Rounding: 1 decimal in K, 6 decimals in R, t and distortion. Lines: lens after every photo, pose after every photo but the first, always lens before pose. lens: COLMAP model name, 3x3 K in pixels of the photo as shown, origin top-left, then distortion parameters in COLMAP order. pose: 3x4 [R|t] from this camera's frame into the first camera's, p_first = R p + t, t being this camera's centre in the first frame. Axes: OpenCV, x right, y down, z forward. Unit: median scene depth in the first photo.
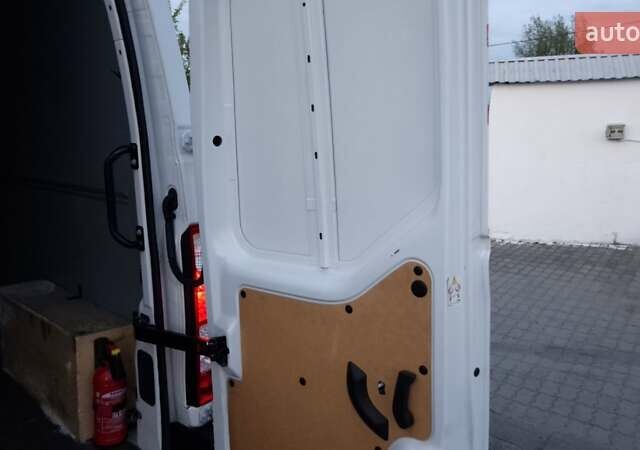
lens RADIAL K [[529.4, 0, 320.0], [0, 529.4, 225.0], [0, 0, 1]] dist [0.049311, -0.003022]
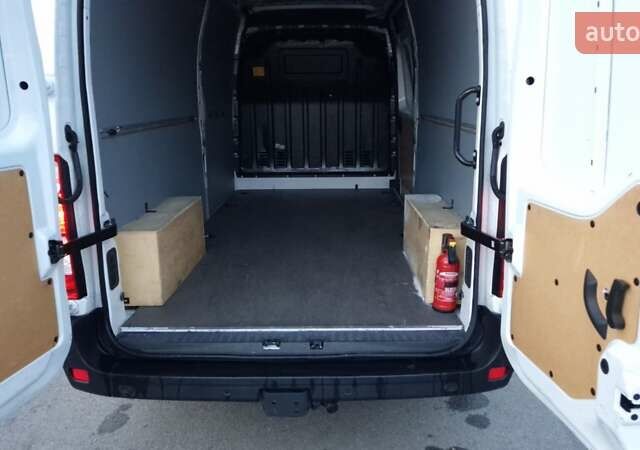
lens RADIAL K [[529.4, 0, 320.0], [0, 529.4, 225.0], [0, 0, 1]] dist [0.049311, -0.003022]
pose [[0.686896, 0.178532, -0.704486, 0.351409], [-0.118026, 0.983892, 0.134261, 0.053295], [0.717108, -0.009075, 0.696903, -0.191860]]
